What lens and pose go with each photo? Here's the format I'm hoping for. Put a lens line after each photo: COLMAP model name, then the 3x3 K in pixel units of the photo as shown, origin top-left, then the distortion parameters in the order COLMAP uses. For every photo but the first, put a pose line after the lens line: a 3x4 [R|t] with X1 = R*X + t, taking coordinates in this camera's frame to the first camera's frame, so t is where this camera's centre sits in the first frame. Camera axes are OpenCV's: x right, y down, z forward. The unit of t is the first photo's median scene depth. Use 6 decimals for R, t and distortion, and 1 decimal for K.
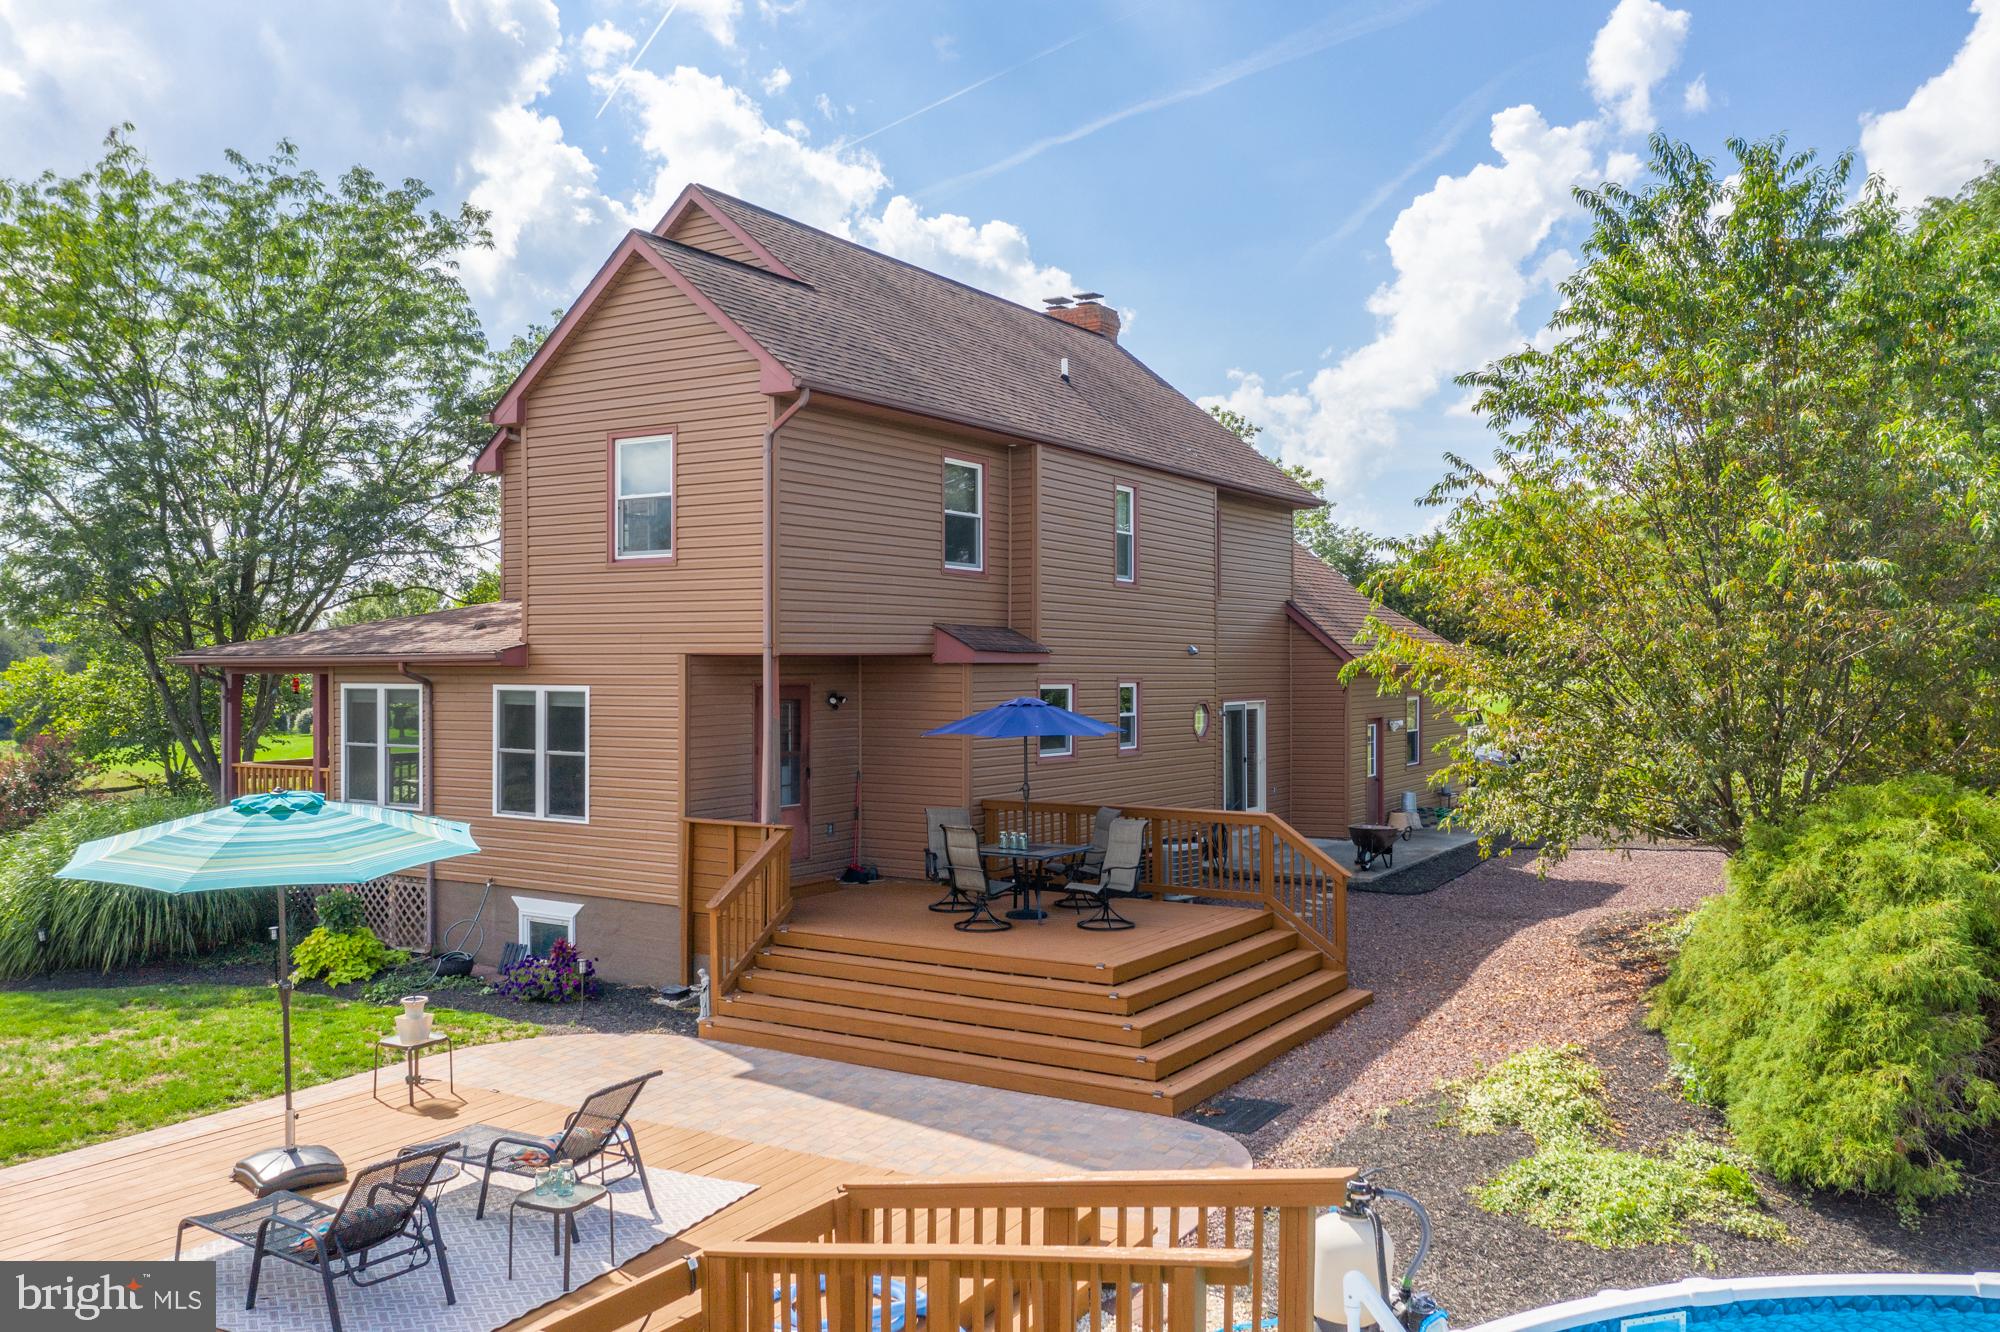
lens RADIAL K [[1582.0, 0, 1009.7], [0, 1582.0, 678.1], [0, 0, 1]] dist [-0.022346, -0.005222]
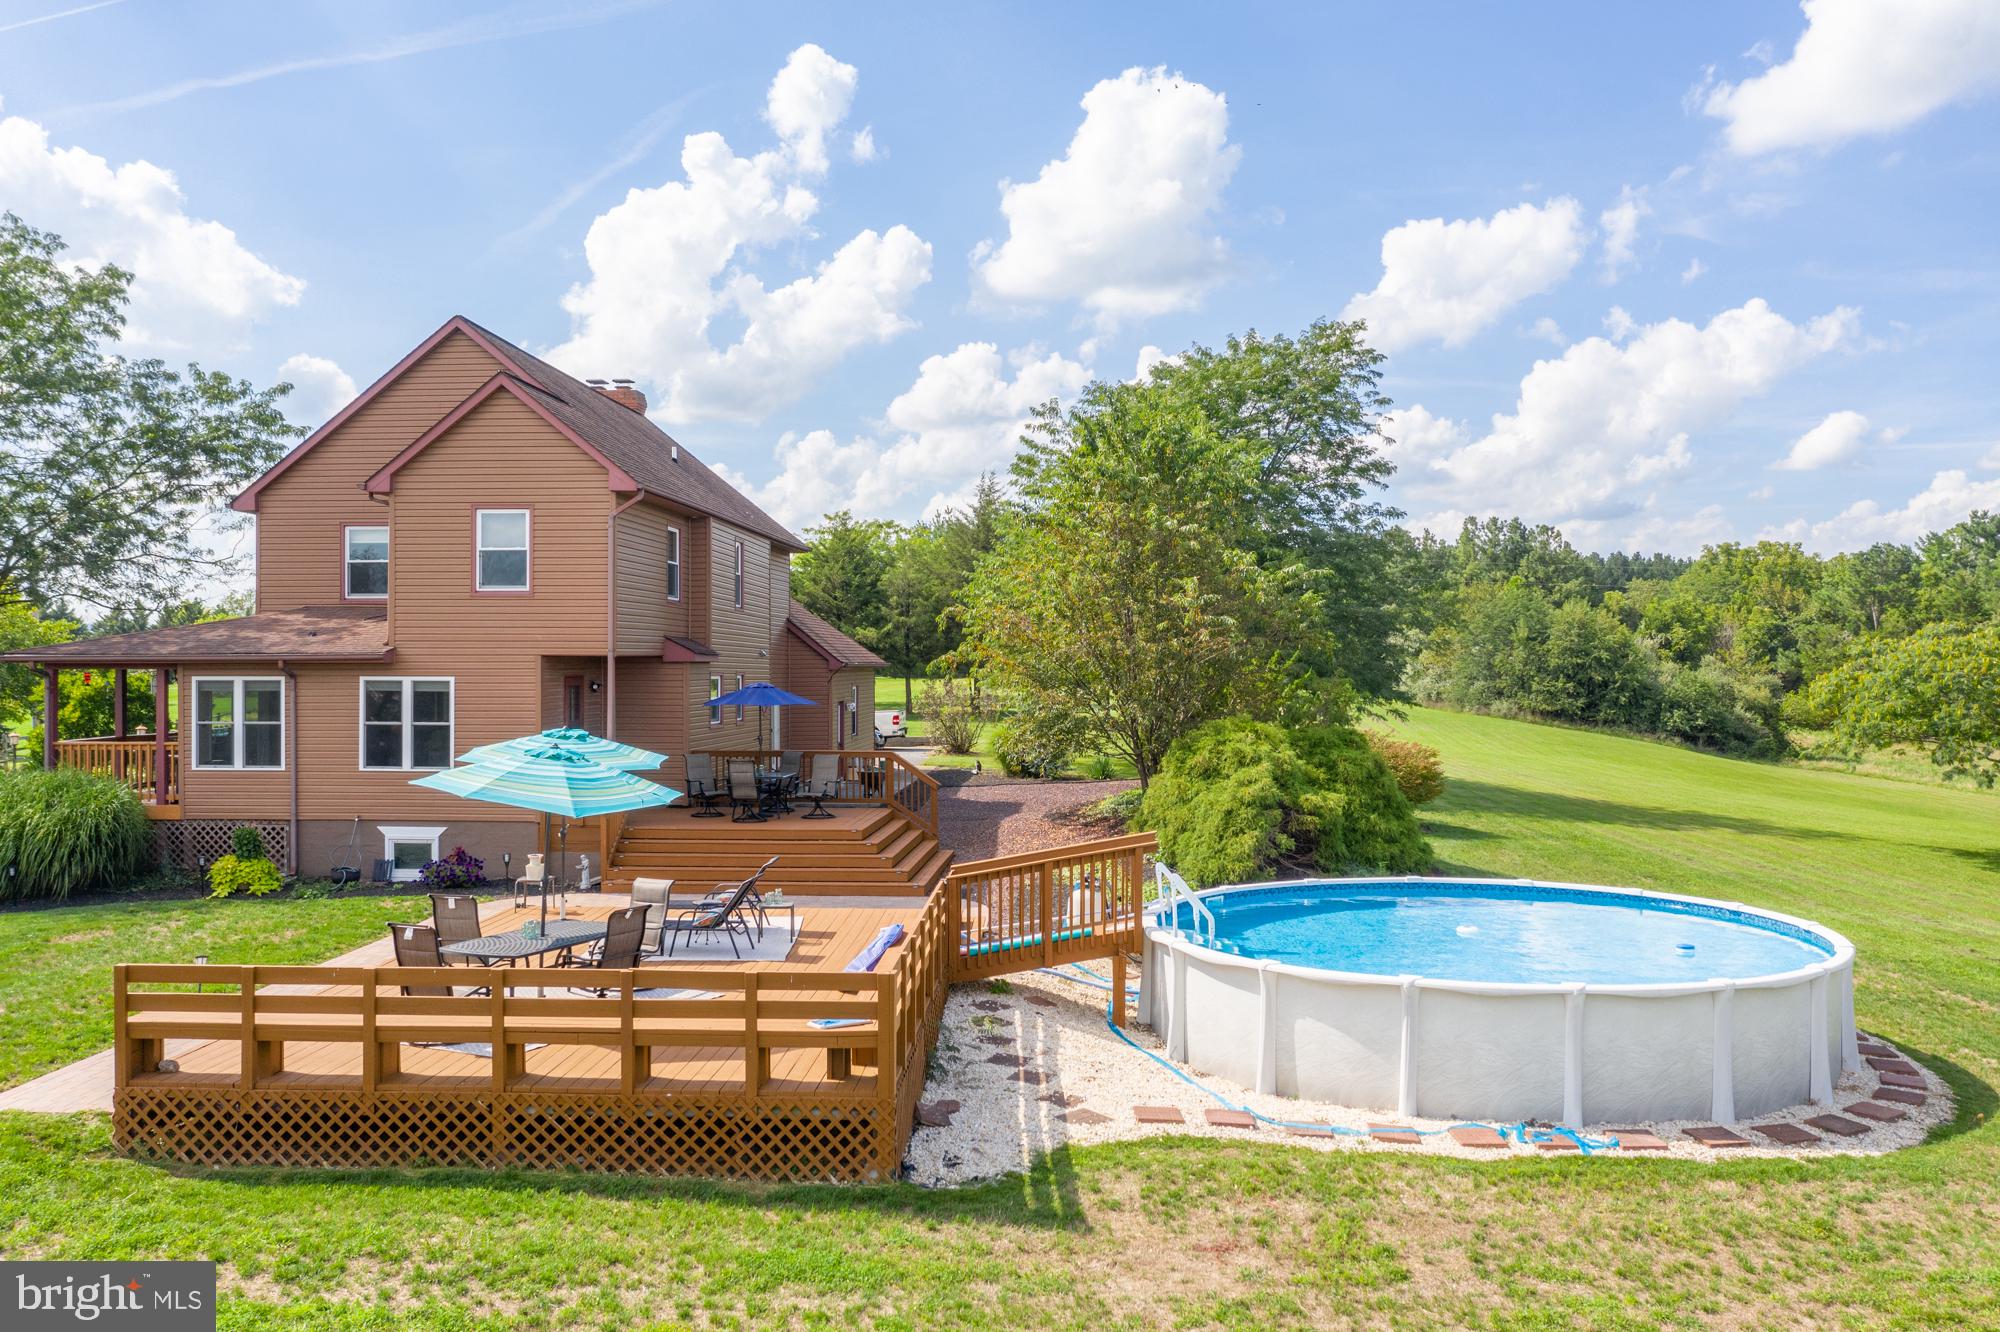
lens RADIAL K [[1582.0, 0, 1005.3], [0, 1582.0, 665.0], [0, 0, 1]] dist [-0.022346, -0.005222]
pose [[0.872768, -0.000235, 0.488136, -0.513208], [0.002635, 0.999988, -0.004230, 0.001483], [-0.488129, 0.004978, 0.872757, -0.502680]]
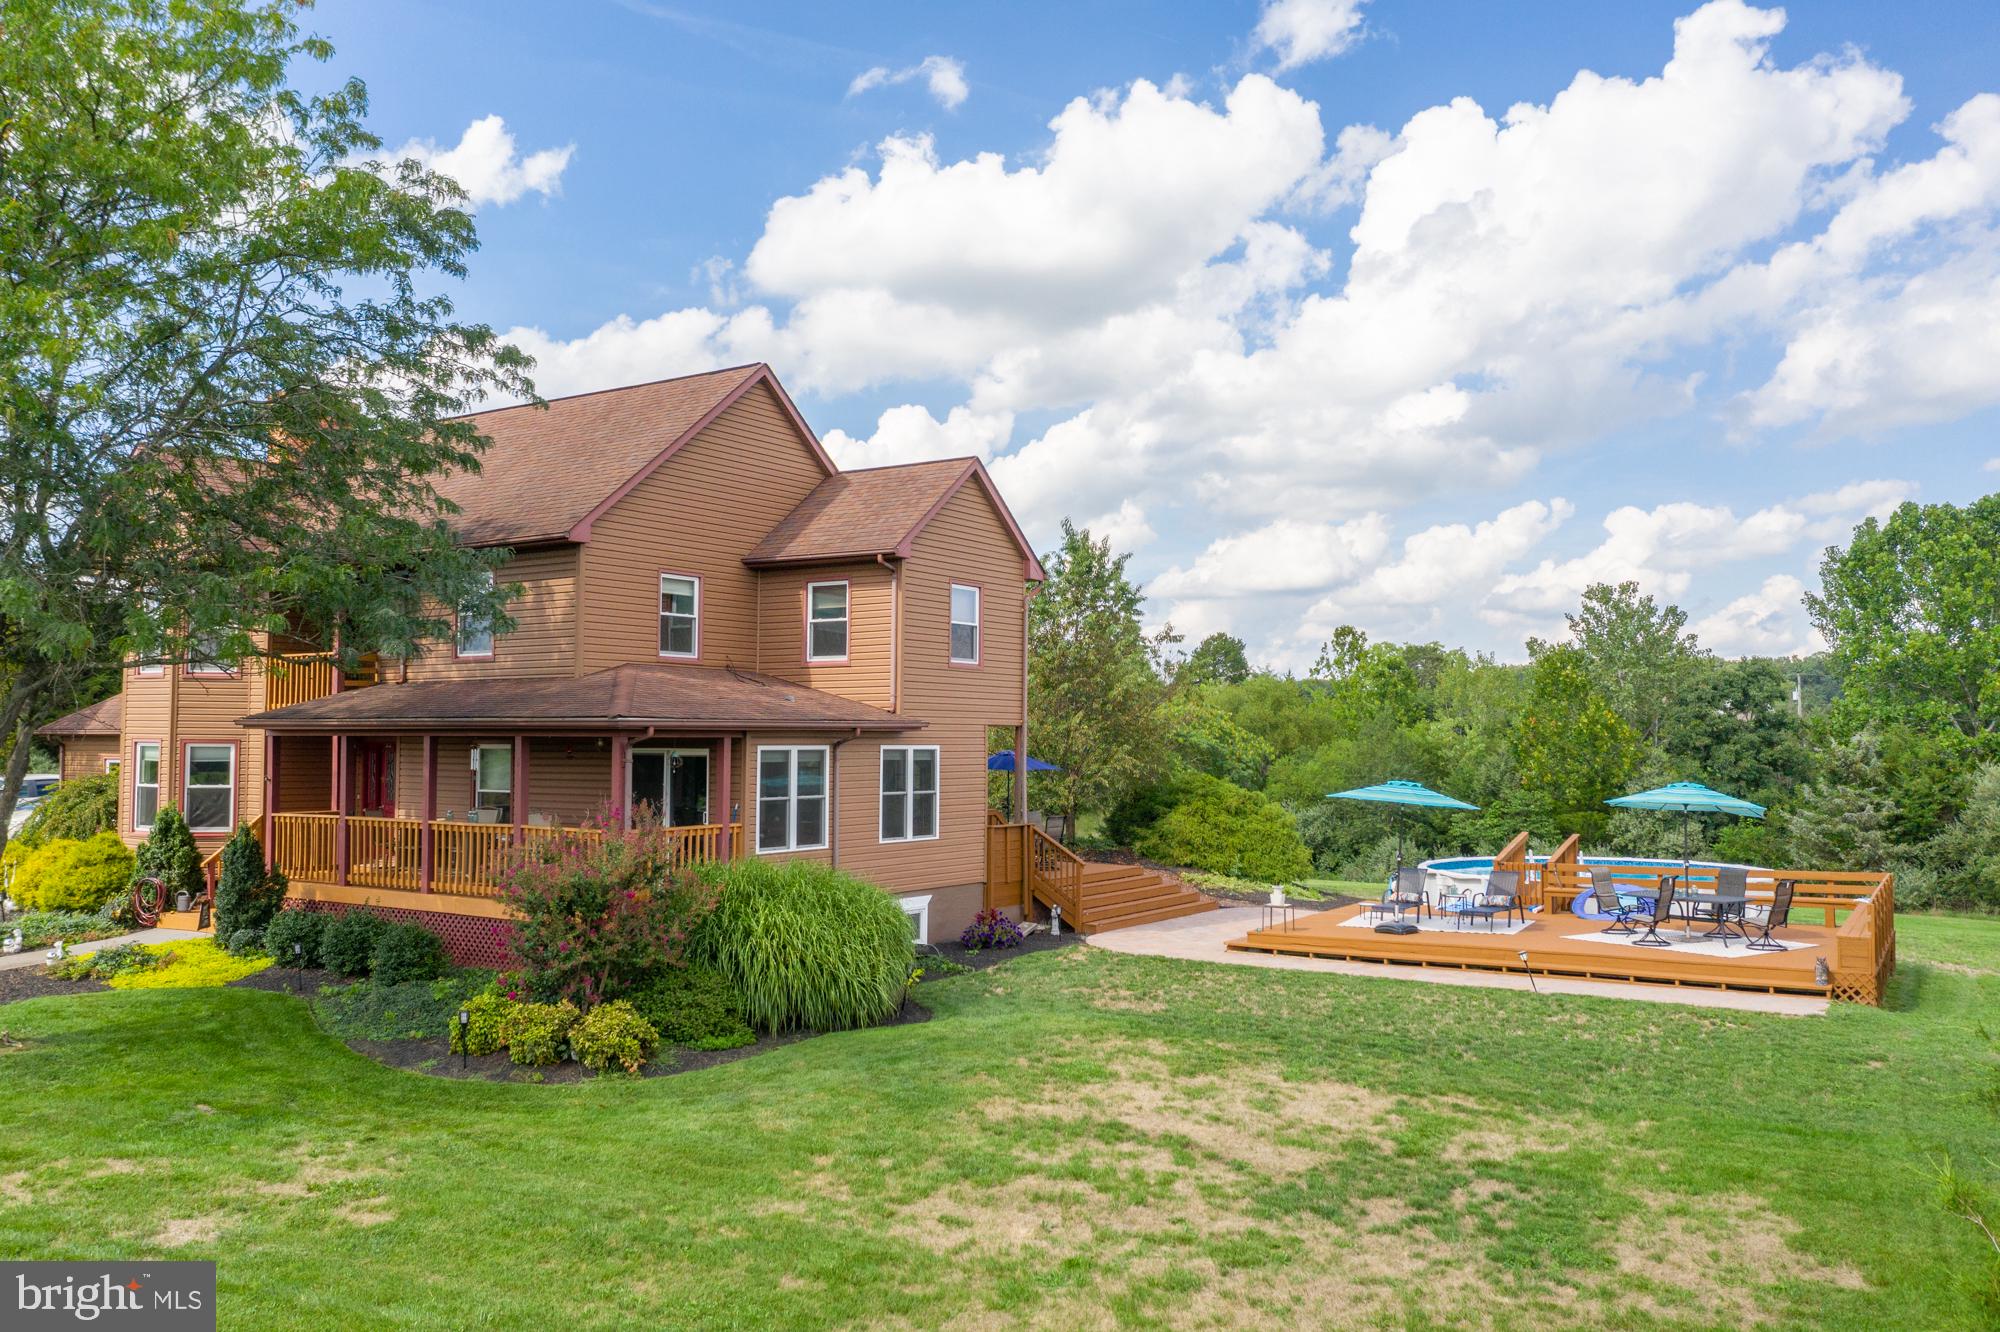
lens RADIAL K [[1582.0, 0, 1000.4], [0, 1582.0, 663.2], [0, 0, 1]] dist [-0.022346, -0.005222]
pose [[0.050349, 0.042131, 0.997843, -1.688324], [-0.007532, 0.999097, -0.041804, -0.010350], [-0.998703, -0.005411, 0.050621, 0.834878]]
